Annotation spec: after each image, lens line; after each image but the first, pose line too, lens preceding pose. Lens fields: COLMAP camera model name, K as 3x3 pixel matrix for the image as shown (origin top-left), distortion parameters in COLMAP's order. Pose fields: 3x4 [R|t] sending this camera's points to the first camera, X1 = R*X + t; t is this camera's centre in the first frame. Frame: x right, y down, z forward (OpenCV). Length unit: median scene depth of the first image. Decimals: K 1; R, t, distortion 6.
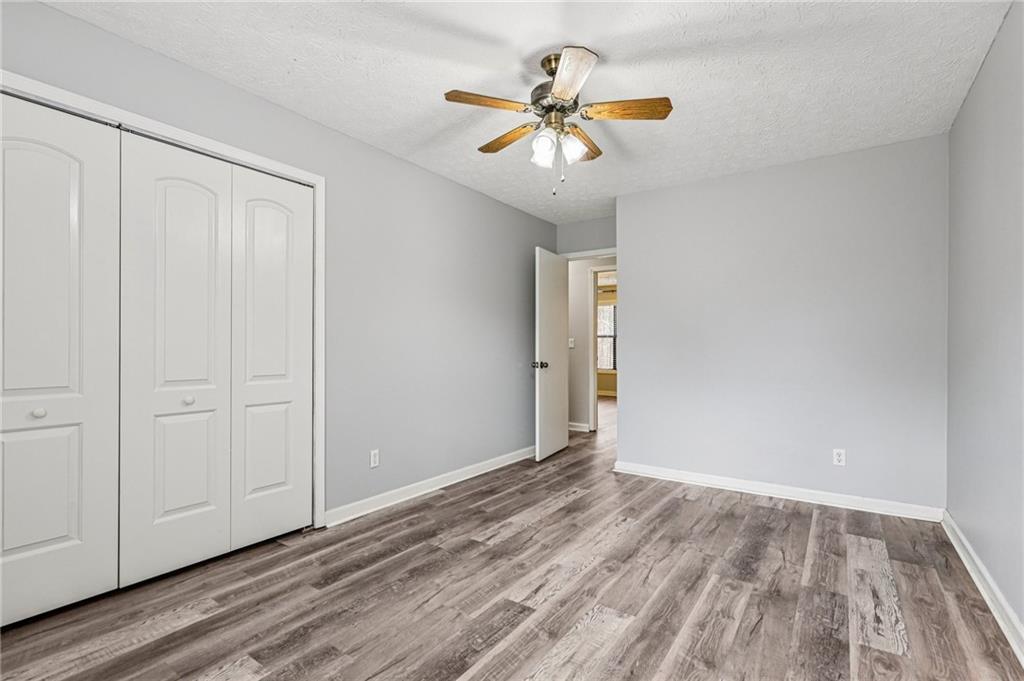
lens RADIAL K [[474.3, 0, 512.7], [0, 474.3, 342.6], [0, 0, 1]] dist [0.001963, 0.000161]
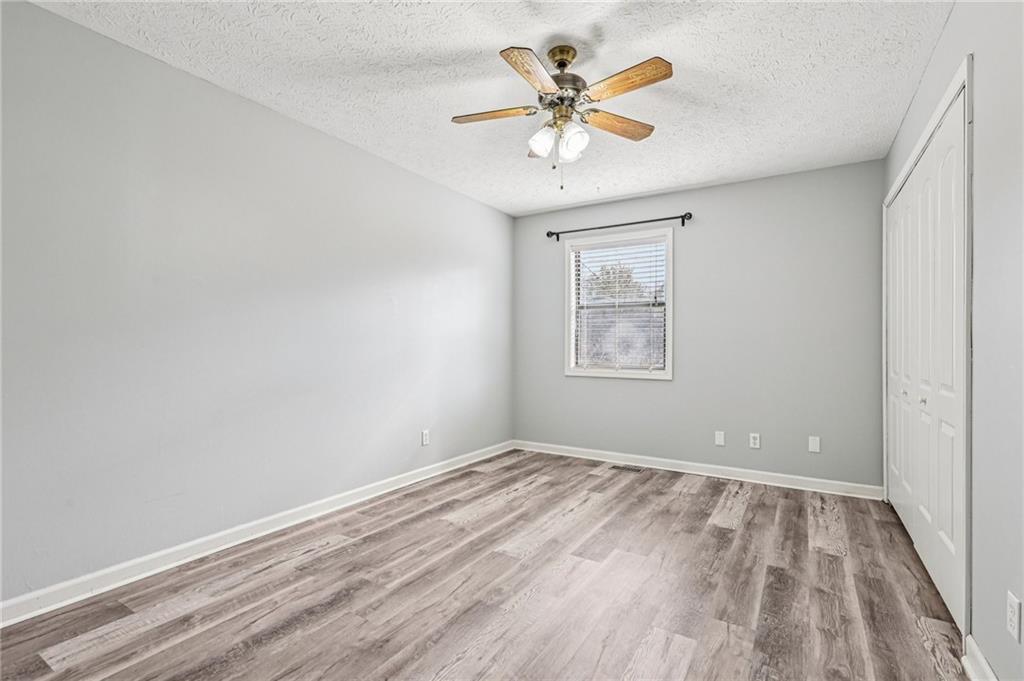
lens RADIAL K [[474.3, 0, 509.7], [0, 474.3, 345.8], [0, 0, 1]] dist [0.001963, 0.000161]
pose [[-0.998739, -0.007866, -0.049584, 0.249741], [-0.007460, 0.999937, -0.008365, 0.022777], [0.049646, -0.007985, -0.998735, 2.038622]]
